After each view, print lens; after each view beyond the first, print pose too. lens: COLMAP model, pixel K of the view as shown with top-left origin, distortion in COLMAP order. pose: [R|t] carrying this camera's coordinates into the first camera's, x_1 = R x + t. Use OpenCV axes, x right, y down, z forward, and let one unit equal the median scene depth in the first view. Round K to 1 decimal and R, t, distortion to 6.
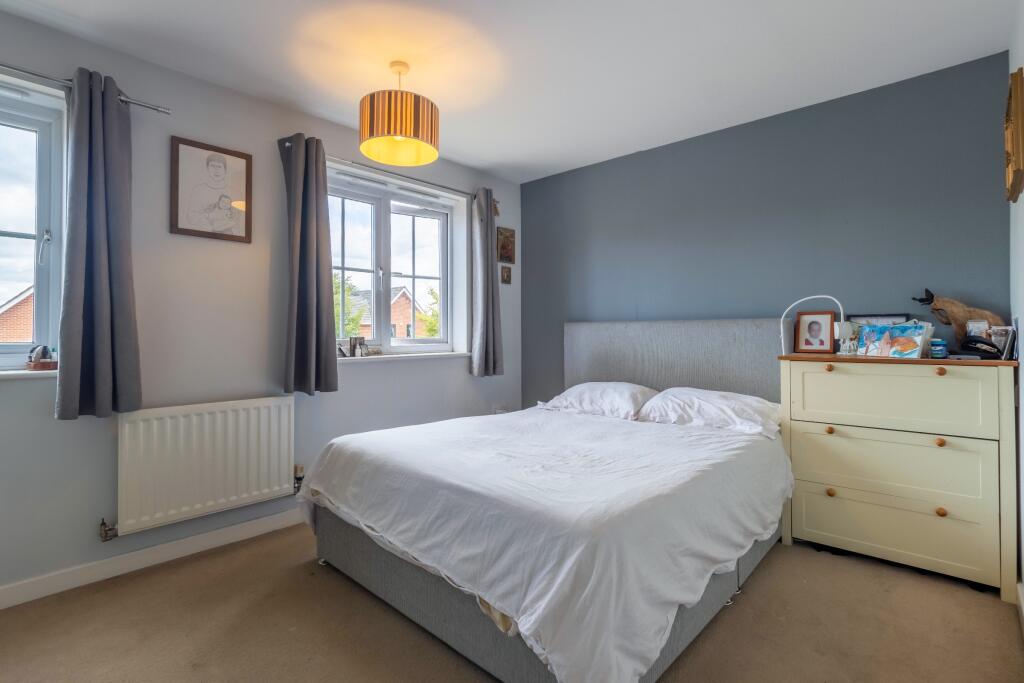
lens RADIAL K [[480.5, 0, 512.6], [0, 480.5, 333.5], [0, 0, 1]] dist [-0.000219, -0.001438]
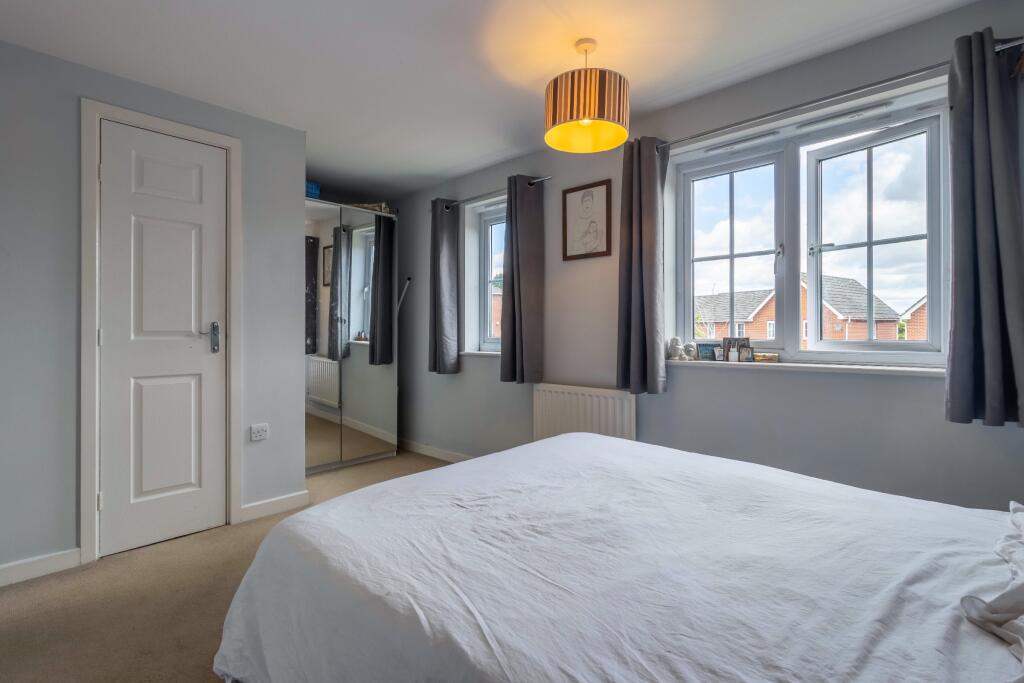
lens RADIAL K [[480.5, 0, 512.5], [0, 480.5, 336.8], [0, 0, 1]] dist [-0.000219, -0.001438]
pose [[0.001540, 0.019140, -0.999816, 0.524490], [0.002250, 0.999814, 0.019144, -0.011426], [0.999996, -0.002279, 0.001497, 0.645258]]
